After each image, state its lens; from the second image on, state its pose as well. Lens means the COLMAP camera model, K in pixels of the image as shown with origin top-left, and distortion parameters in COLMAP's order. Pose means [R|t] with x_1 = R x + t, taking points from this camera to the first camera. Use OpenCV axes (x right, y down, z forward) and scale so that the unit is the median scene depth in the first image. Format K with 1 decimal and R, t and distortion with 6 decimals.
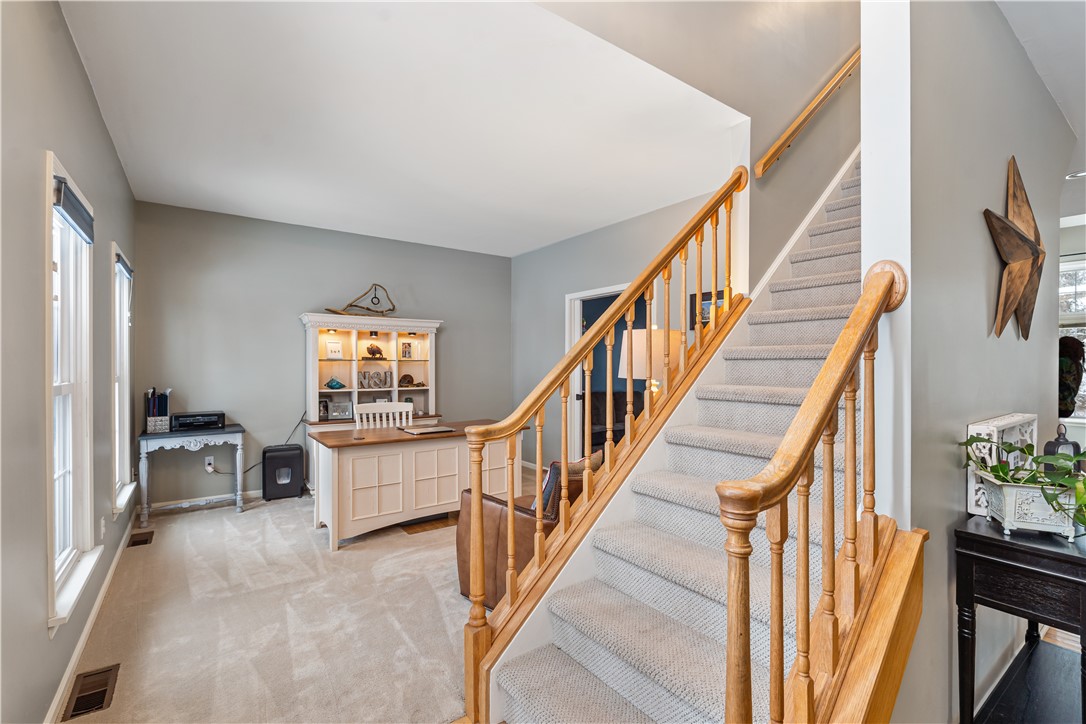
lens RADIAL K [[481.7, 0, 546.8], [0, 481.7, 370.0], [0, 0, 1]] dist [-0.002784, 0.000623]
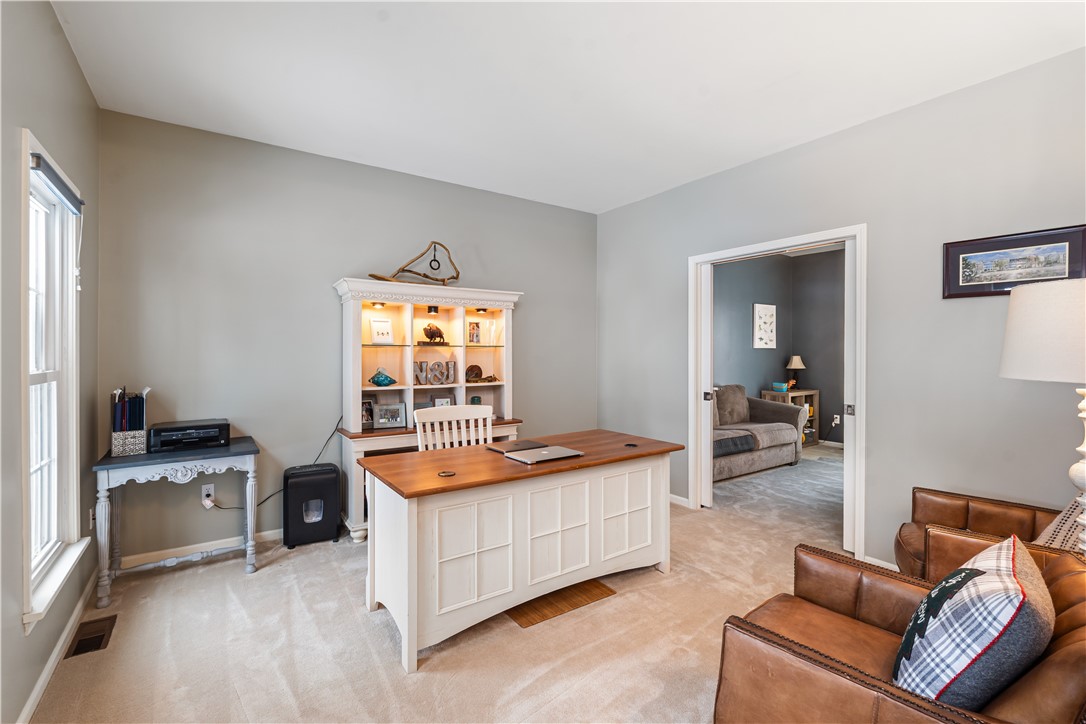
lens RADIAL K [[481.7, 0, 545.1], [0, 481.7, 354.9], [0, 0, 1]] dist [-0.002784, 0.000623]
pose [[0.999799, -0.001508, -0.019999, -0.213953], [0.001401, 0.999985, -0.005326, -0.003038], [0.020006, 0.005297, 0.999786, 0.335288]]
